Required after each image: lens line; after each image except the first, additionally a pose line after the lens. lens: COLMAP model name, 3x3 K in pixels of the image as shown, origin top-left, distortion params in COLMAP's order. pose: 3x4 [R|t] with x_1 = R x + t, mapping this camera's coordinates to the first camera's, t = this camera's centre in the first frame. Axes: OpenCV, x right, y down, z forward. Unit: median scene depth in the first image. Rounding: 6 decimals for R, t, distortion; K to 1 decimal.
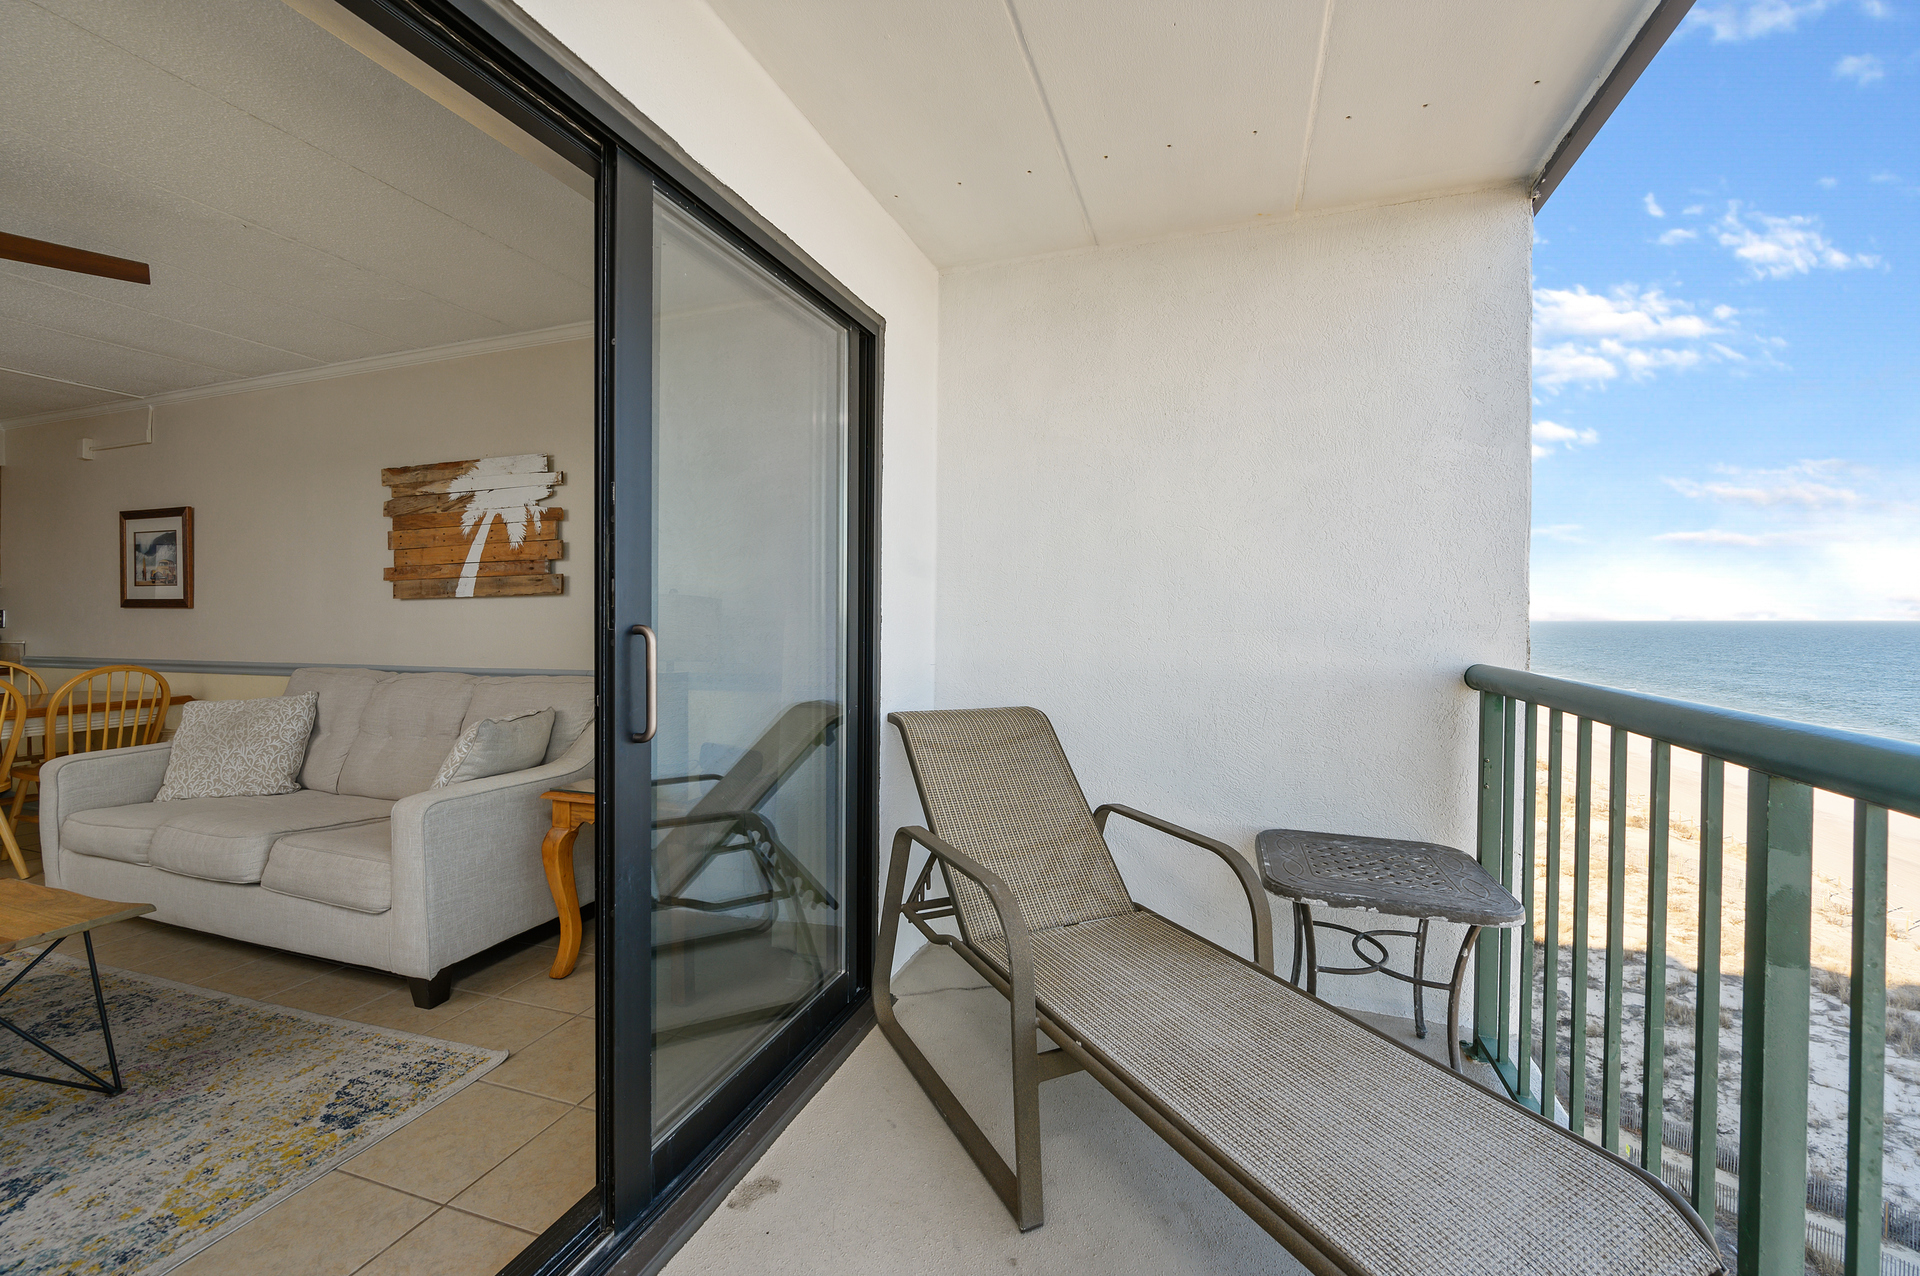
lens RADIAL K [[725.0, 0, 942.9], [0, 725.0, 646.2], [0, 0, 1]] dist [-0.008960, 0.001227]
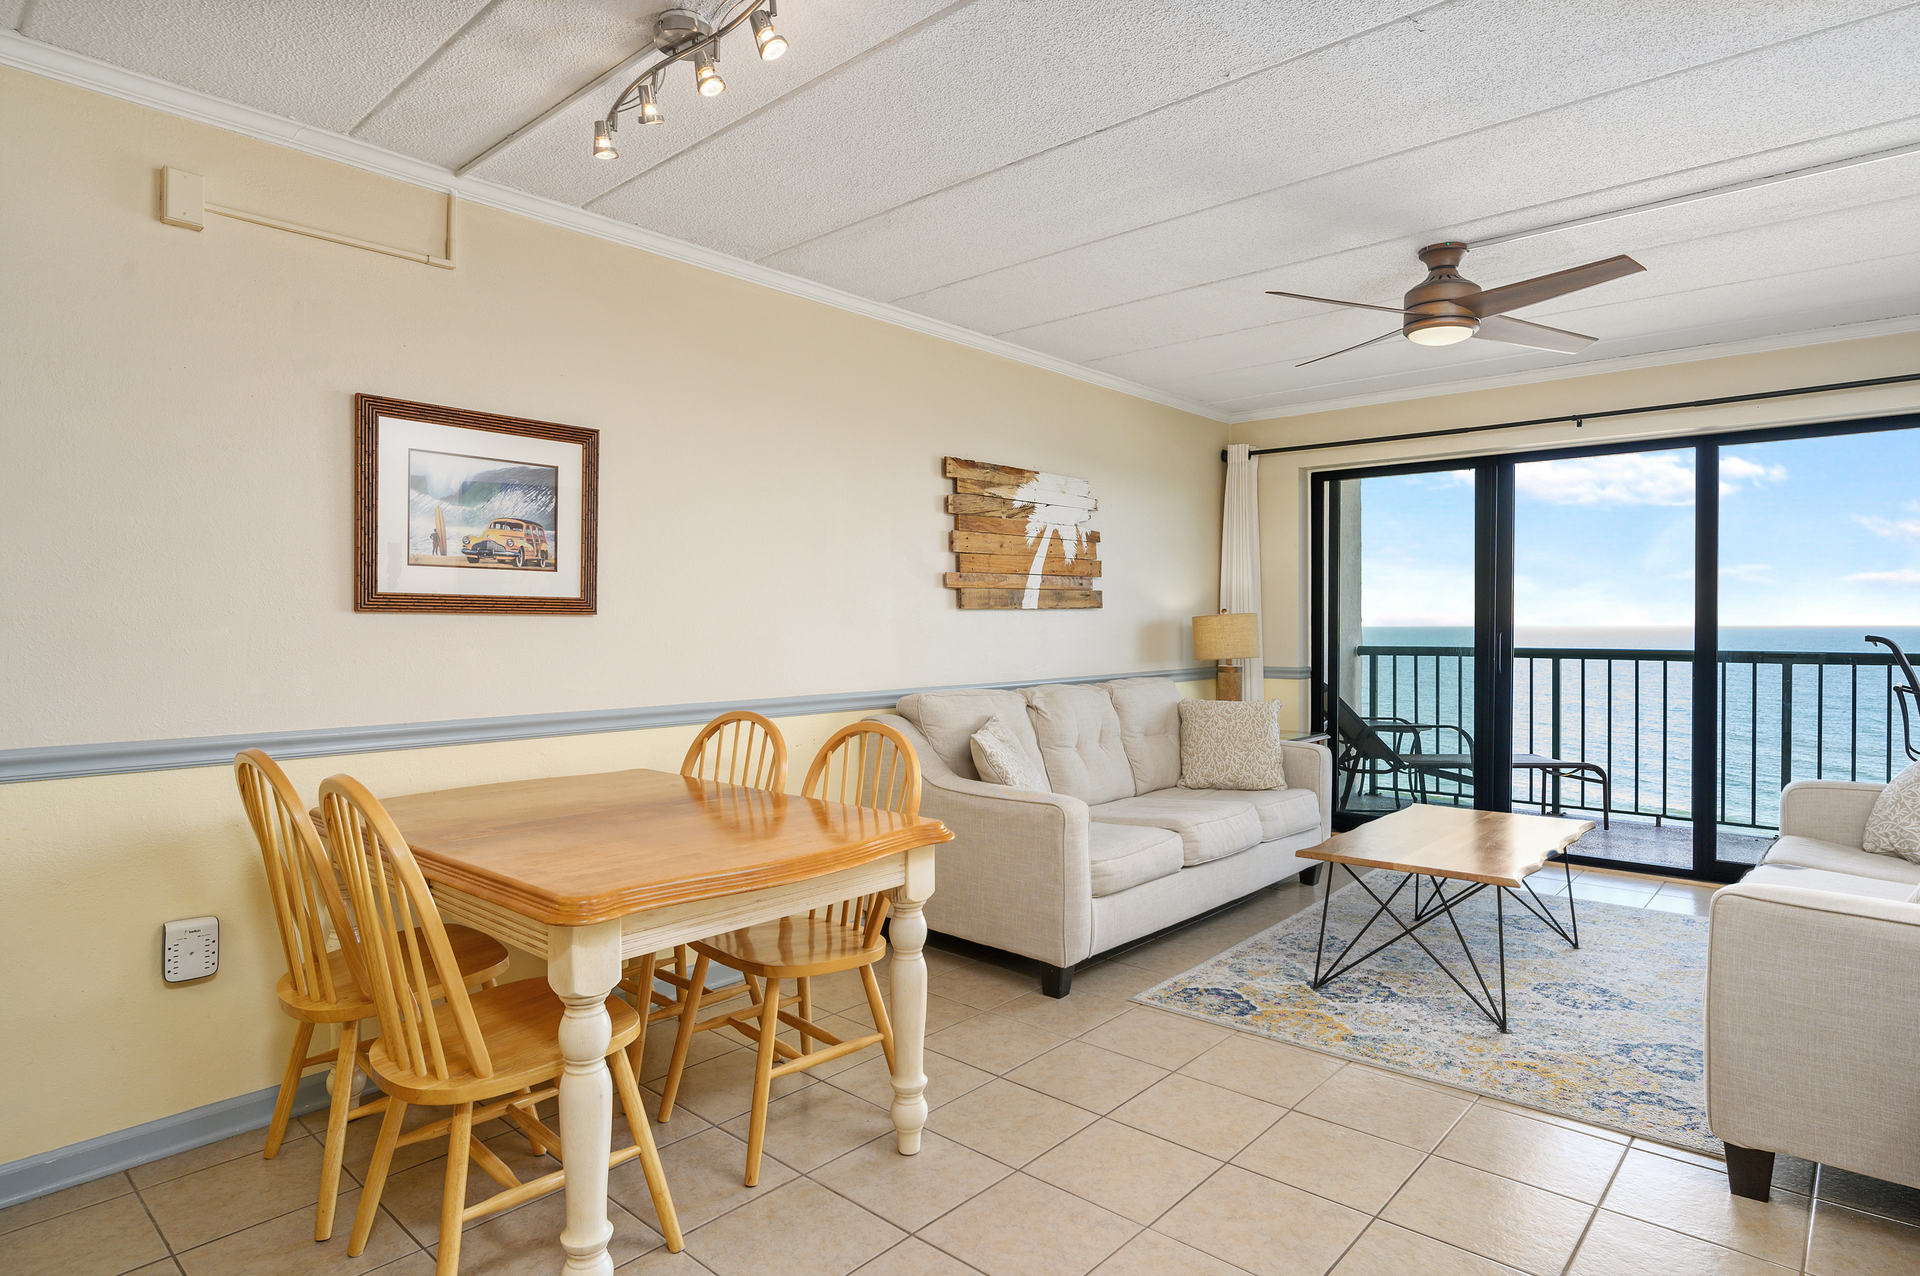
lens RADIAL K [[1027.2, 0, 971.6], [0, 1027.2, 629.1], [0, 0, 1]] dist [-0.008182, -0.003045]
pose [[0.398900, -0.019138, 0.916795, -1.959750], [0.004881, 0.999812, 0.018747, -0.066241], [-0.916982, -0.003003, 0.398918, 0.505989]]
